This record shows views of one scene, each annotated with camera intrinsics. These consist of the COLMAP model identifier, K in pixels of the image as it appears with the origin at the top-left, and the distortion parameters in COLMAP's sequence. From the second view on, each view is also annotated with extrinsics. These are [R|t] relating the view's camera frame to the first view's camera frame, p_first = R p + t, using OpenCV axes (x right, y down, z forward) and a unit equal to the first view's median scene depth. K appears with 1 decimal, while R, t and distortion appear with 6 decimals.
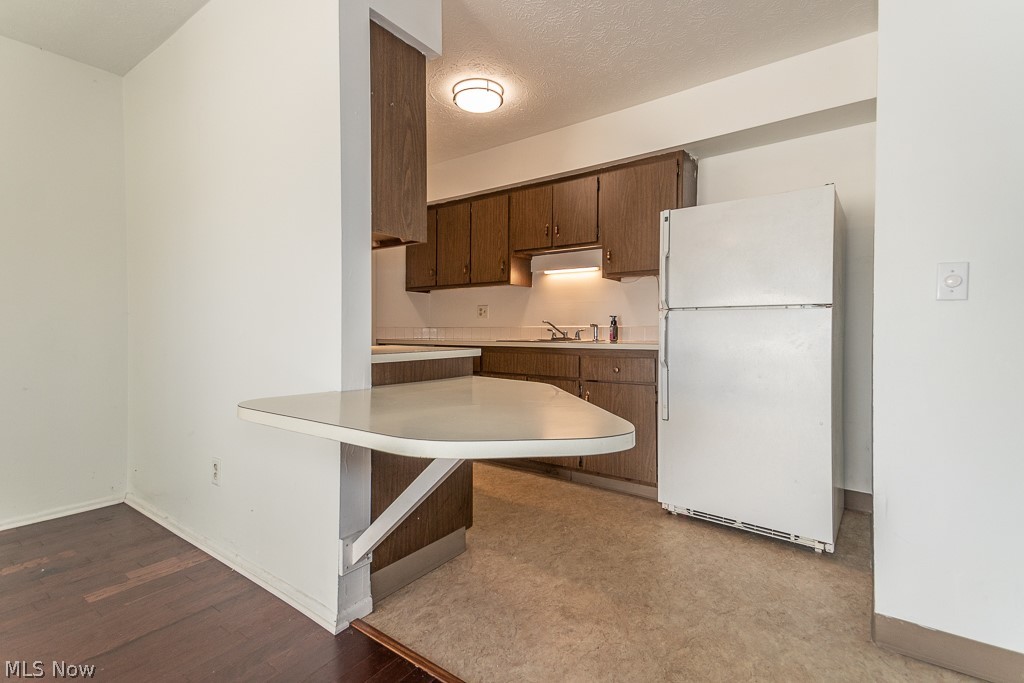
lens RADIAL K [[470.4, 0, 479.1], [0, 470.4, 324.8], [0, 0, 1]] dist [0.036098, -0.019875]
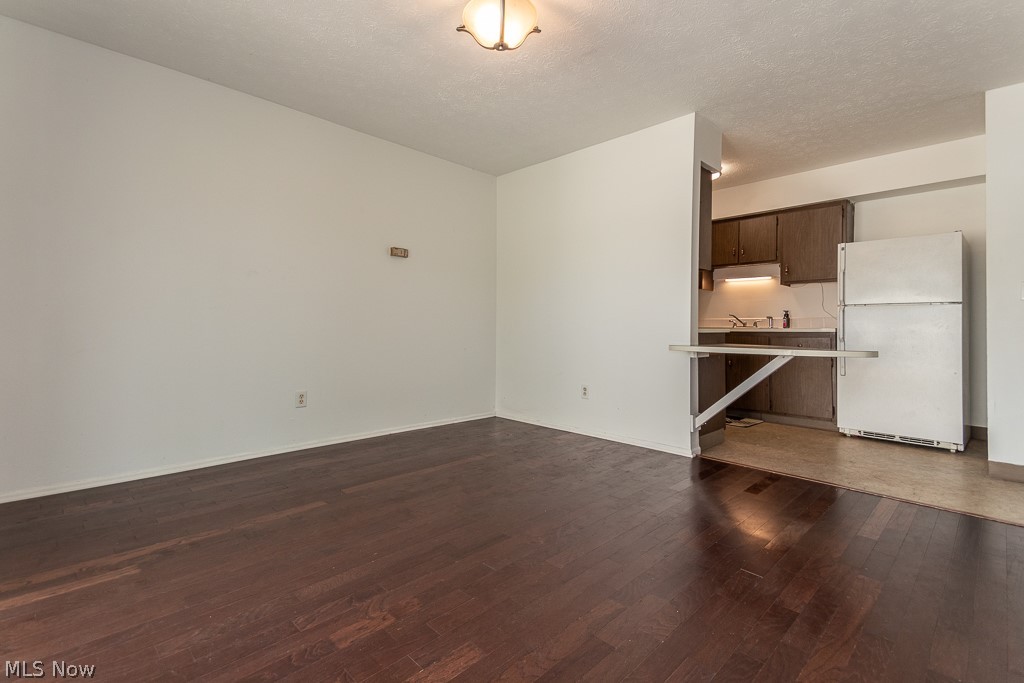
lens RADIAL K [[470.4, 0, 471.0], [0, 470.4, 318.2], [0, 0, 1]] dist [0.036098, -0.019875]
pose [[0.988095, 0.001287, -0.153840, -0.589173], [-0.003270, 0.999915, -0.012637, 0.033976], [0.153811, 0.012990, 0.988015, -0.771656]]
